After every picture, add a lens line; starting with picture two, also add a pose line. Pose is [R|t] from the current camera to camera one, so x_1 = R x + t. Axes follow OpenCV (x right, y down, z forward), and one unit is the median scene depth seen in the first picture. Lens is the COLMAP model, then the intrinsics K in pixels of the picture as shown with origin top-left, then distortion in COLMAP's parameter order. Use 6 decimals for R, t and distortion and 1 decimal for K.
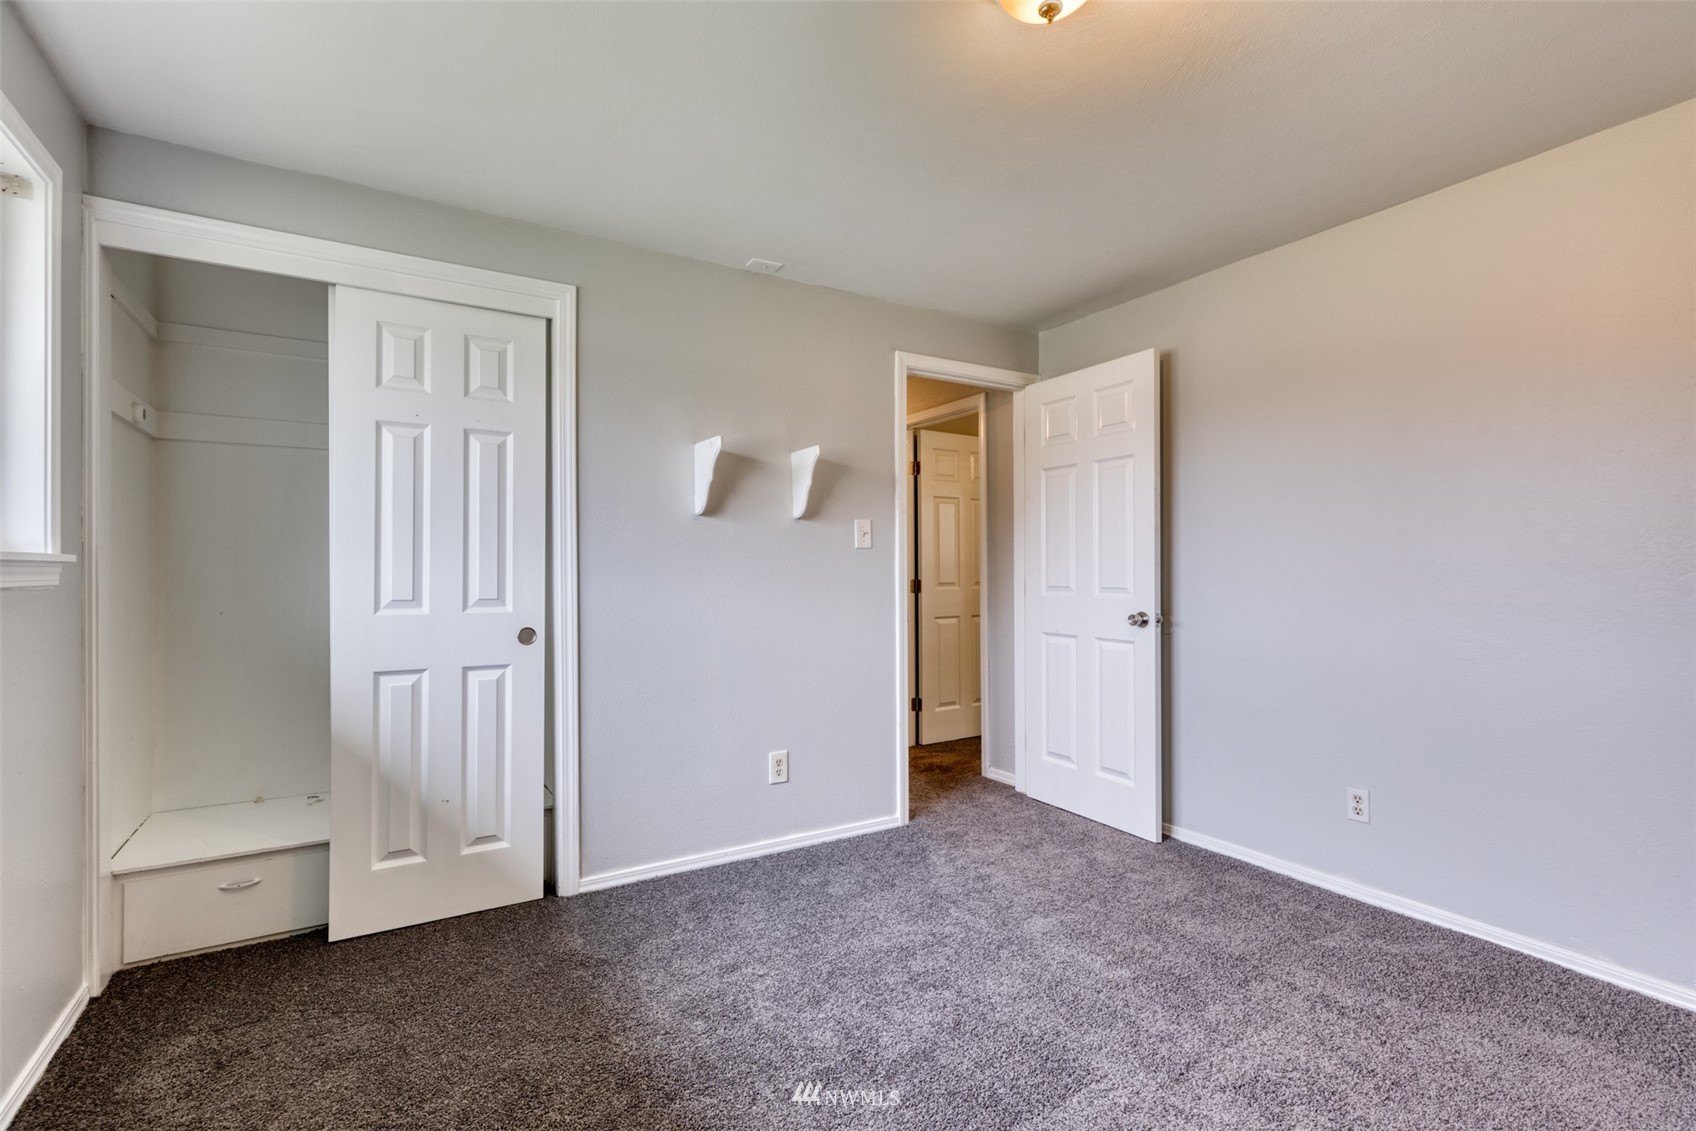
lens RADIAL K [[782.2, 0, 886.8], [0, 782.2, 562.7], [0, 0, 1]] dist [0.006600, -0.000055]
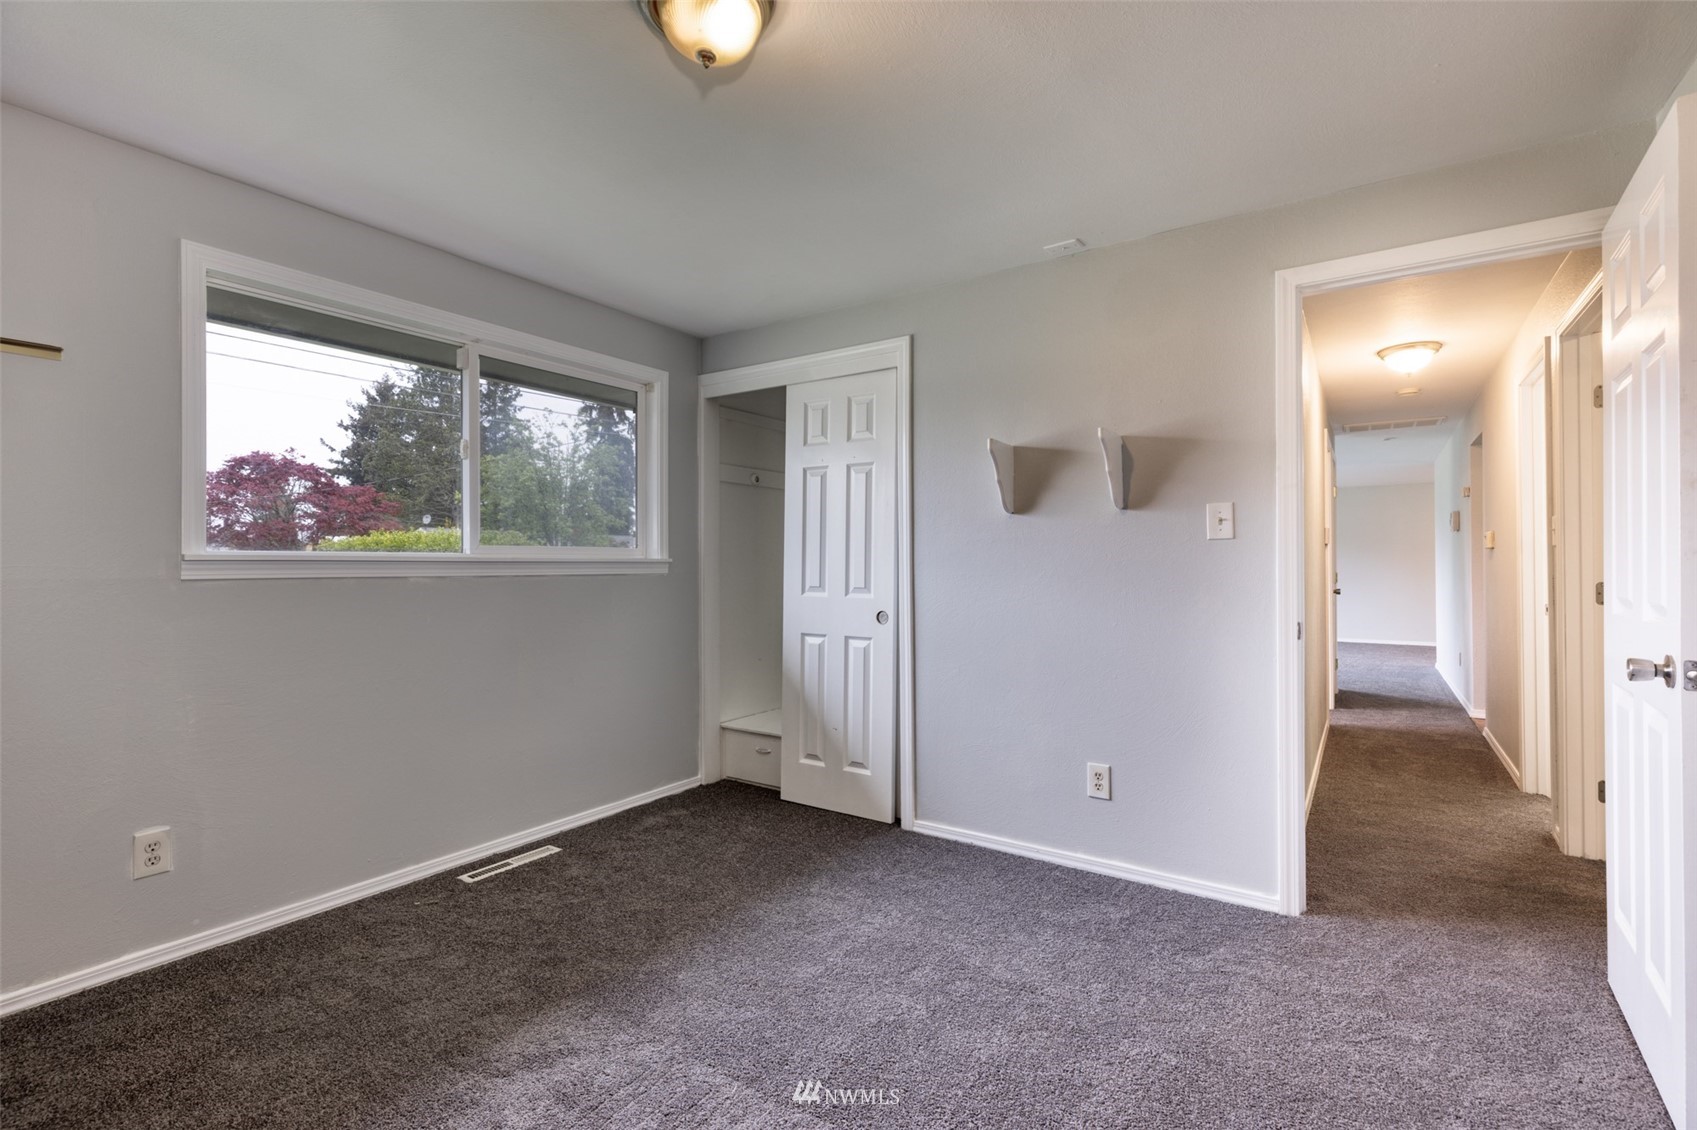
lens RADIAL K [[790.6, 0, 824.0], [0, 790.6, 561.8], [0, 0, 1]] dist [0.002889, -0.000079]
pose [[0.378972, -0.004490, -0.925397, 0.724137], [0.007776, 0.999968, -0.001668, 0.003313], [0.925375, -0.006564, 0.378995, 0.422265]]
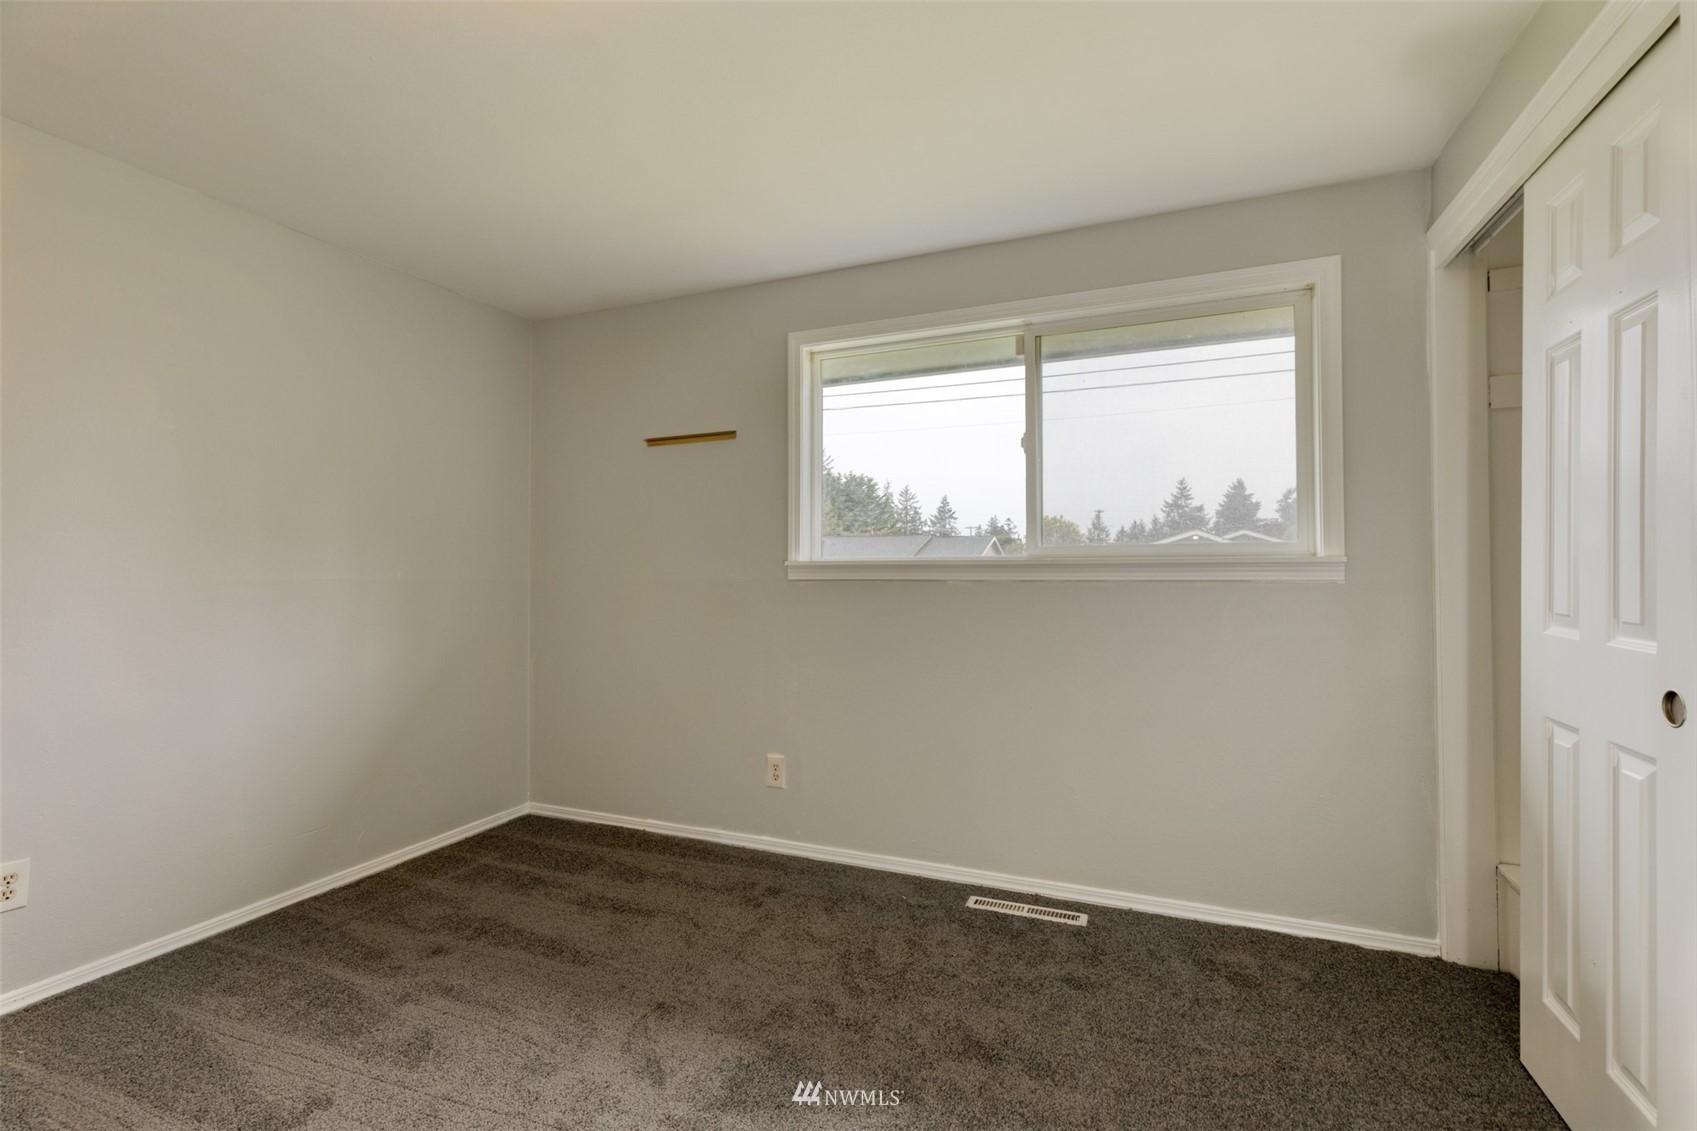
lens RADIAL K [[758.9, 0, 860.1], [0, 758.9, 555.3], [0, 0, 1]] dist [0.000493, -0.000371]
pose [[-0.827231, -0.012465, -0.561724, 0.206962], [0.005159, 0.999543, -0.029778, 0.013961], [0.561839, -0.027532, -0.826788, 1.120621]]
